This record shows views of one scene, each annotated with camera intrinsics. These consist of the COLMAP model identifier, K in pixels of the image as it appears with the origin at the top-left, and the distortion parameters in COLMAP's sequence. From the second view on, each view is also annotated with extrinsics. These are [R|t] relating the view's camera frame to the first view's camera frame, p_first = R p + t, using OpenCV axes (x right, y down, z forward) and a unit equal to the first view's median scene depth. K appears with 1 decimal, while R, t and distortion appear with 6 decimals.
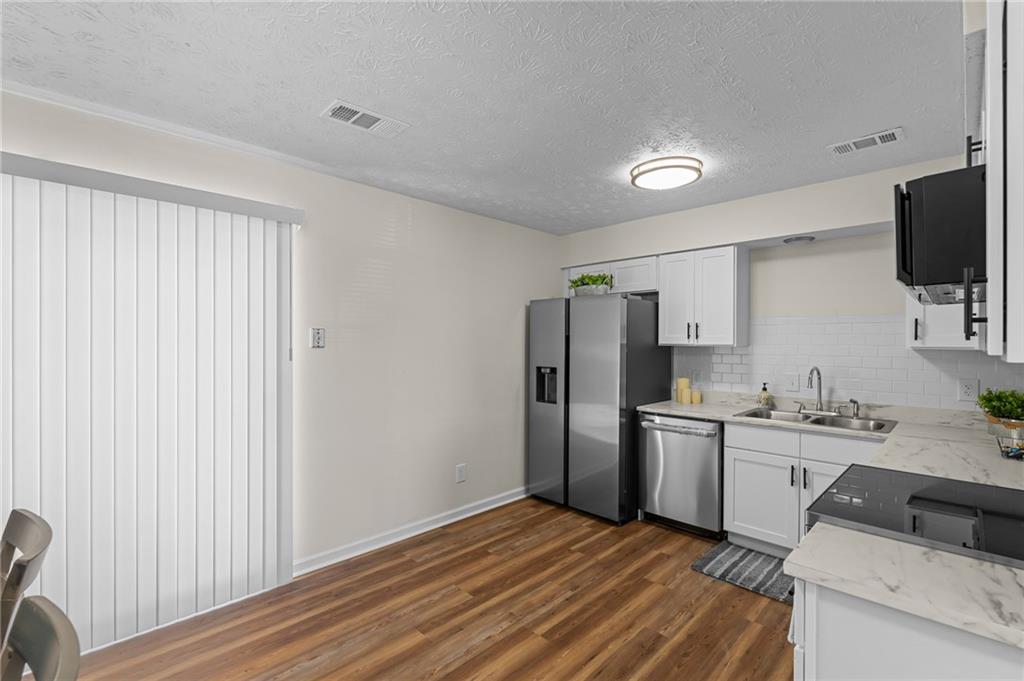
lens RADIAL K [[461.5, 0, 514.4], [0, 461.5, 344.3], [0, 0, 1]] dist [-0.000117, 0.000033]
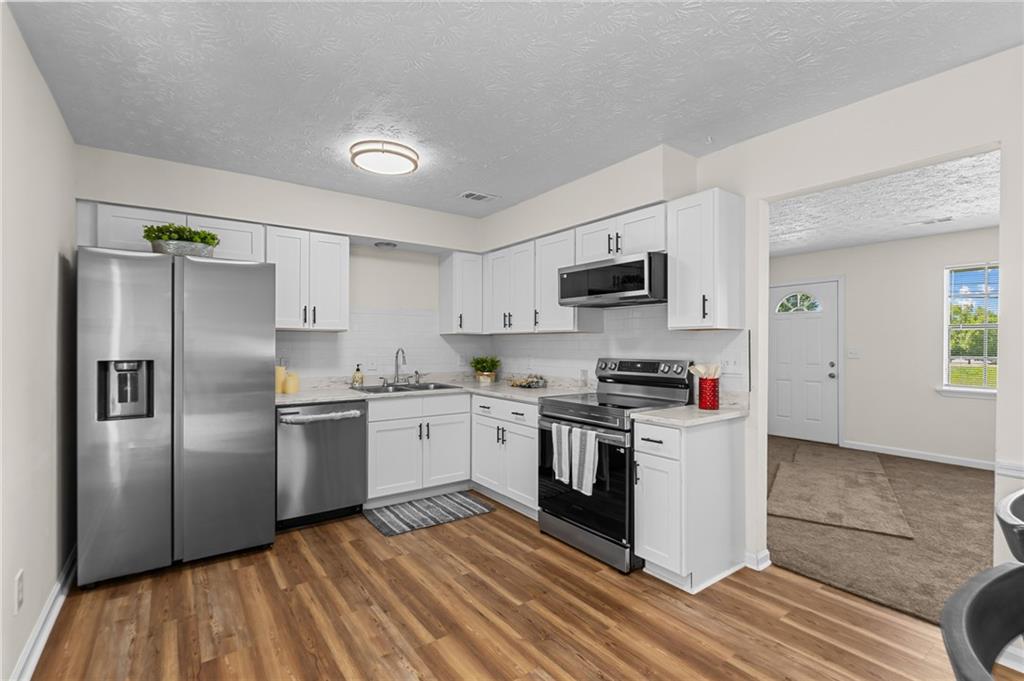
lens RADIAL K [[461.5, 0, 514.4], [0, 461.5, 344.3], [0, 0, 1]] dist [-0.000117, 0.000033]
pose [[0.156642, -0.006459, 0.987634, -0.569810], [0.004213, 0.999974, 0.005872, 0.032952], [-0.987646, 0.003241, 0.156665, 0.495318]]
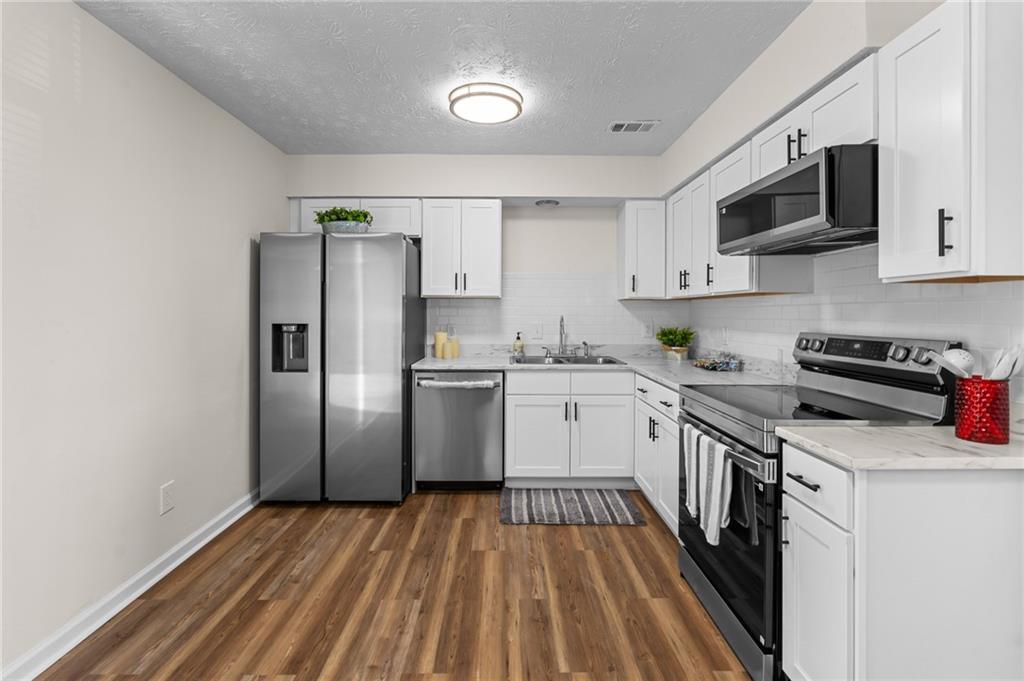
lens RADIAL K [[467.4, 0, 512.2], [0, 467.4, 313.2], [0, 0, 1]] dist [-0.001716, -0.000168]
pose [[0.704166, -0.005638, 0.710013, -0.266612], [0.005145, 0.999983, 0.002837, 0.039991], [-0.710017, 0.001655, 0.704183, 0.270778]]
